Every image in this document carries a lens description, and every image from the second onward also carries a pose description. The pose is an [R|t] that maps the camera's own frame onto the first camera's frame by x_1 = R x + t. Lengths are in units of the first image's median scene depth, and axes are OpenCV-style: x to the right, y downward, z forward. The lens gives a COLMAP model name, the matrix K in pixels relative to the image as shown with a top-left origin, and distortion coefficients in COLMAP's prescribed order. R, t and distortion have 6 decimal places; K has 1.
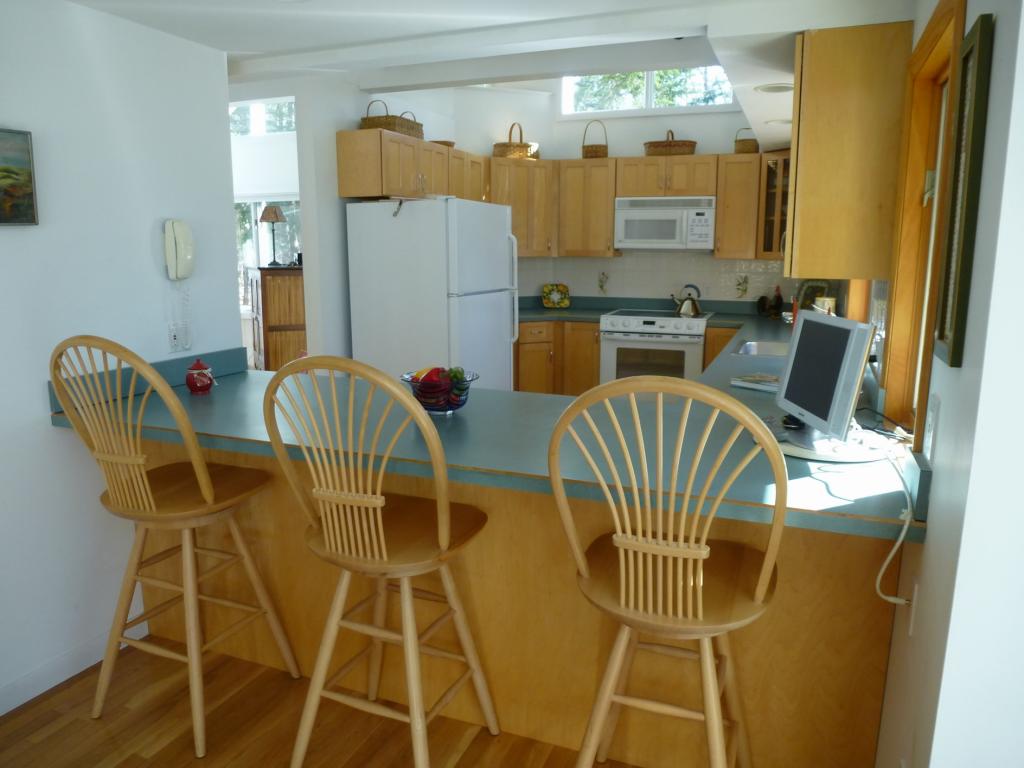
lens RADIAL K [[727.1, 0, 513.8], [0, 727.1, 383.0], [0, 0, 1]] dist [-0.068846, 0.018590]
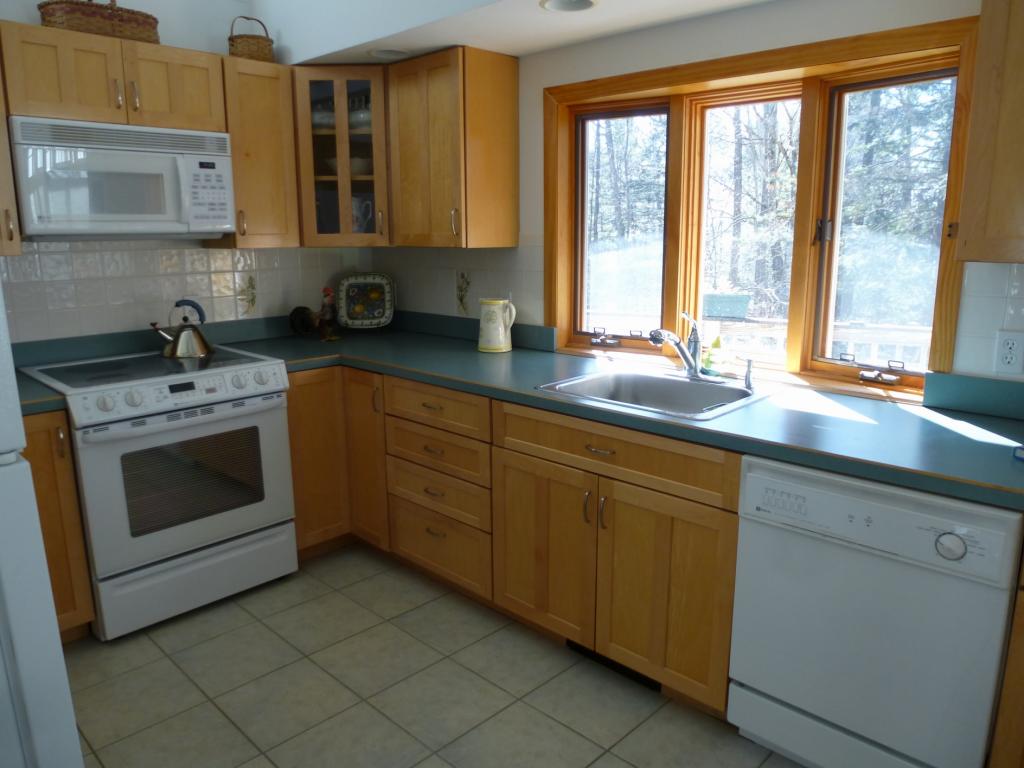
lens RADIAL K [[727.1, 0, 512.4], [0, 727.1, 385.5], [0, 0, 1]] dist [-0.068846, 0.018590]
pose [[0.372399, -0.197686, 0.906774, -0.161192], [0.171879, 0.974839, 0.141936, -0.113294], [-0.912018, 0.102999, 0.397008, 0.606690]]
